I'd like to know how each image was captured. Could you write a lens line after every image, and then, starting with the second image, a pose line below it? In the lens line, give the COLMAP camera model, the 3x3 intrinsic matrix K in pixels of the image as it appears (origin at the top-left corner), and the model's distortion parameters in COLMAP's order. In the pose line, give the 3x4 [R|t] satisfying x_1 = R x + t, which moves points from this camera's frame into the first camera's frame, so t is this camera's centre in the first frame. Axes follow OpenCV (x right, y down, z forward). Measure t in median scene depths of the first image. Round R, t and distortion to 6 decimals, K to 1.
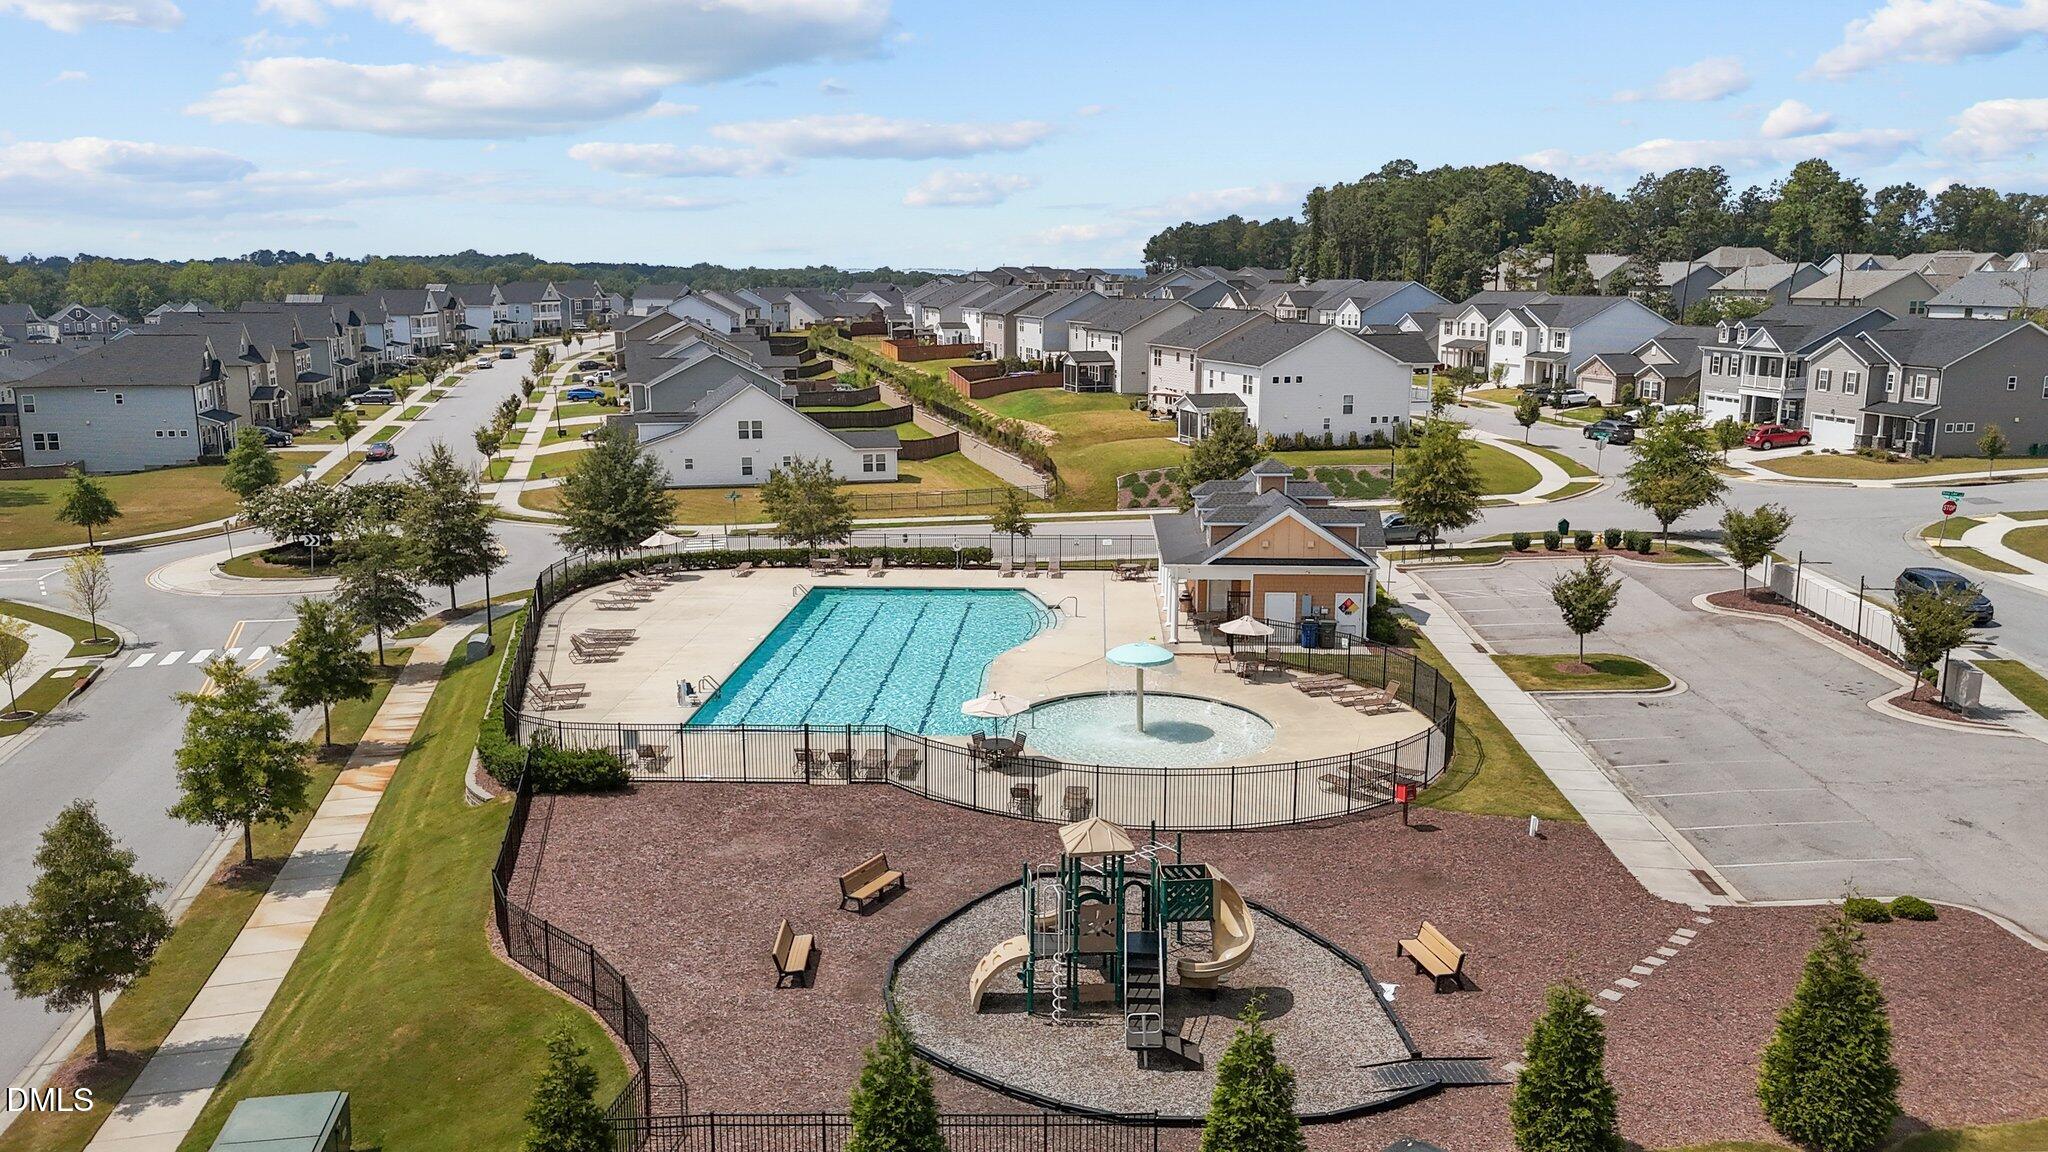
lens RADIAL K [[1501.0, 0, 1018.9], [0, 1501.0, 560.0], [0, 0, 1]] dist [0.104677, -0.166125]
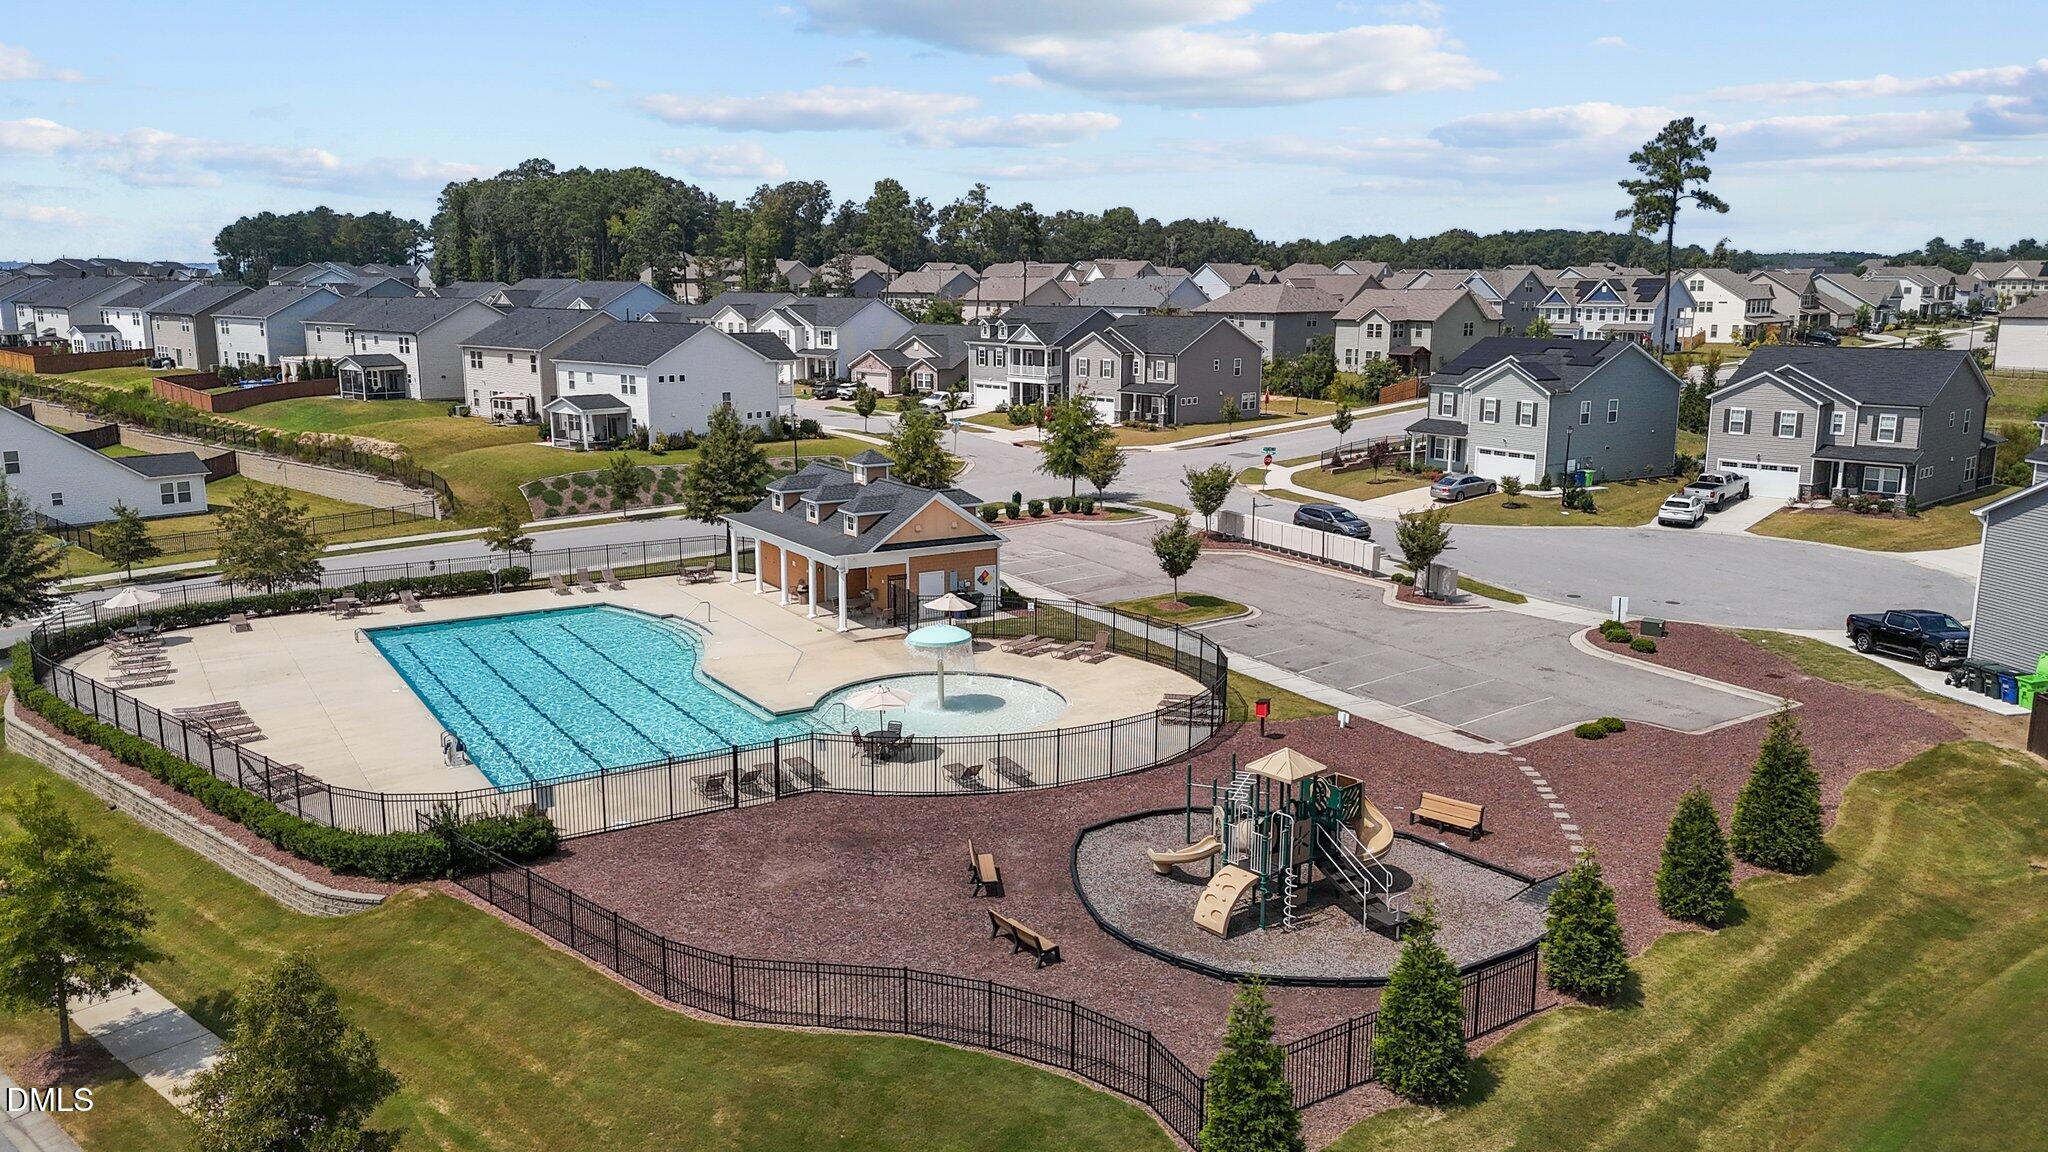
lens RADIAL K [[1486.2, 0, 1024.0], [0, 1486.2, 576.0], [0, 0, 1]] dist [0.087149, -0.125907]
pose [[0.821406, -0.106554, 0.560302, -0.198978], [0.099893, 0.994086, 0.042603, -0.007608], [-0.561528, 0.020976, 0.827192, 0.045215]]
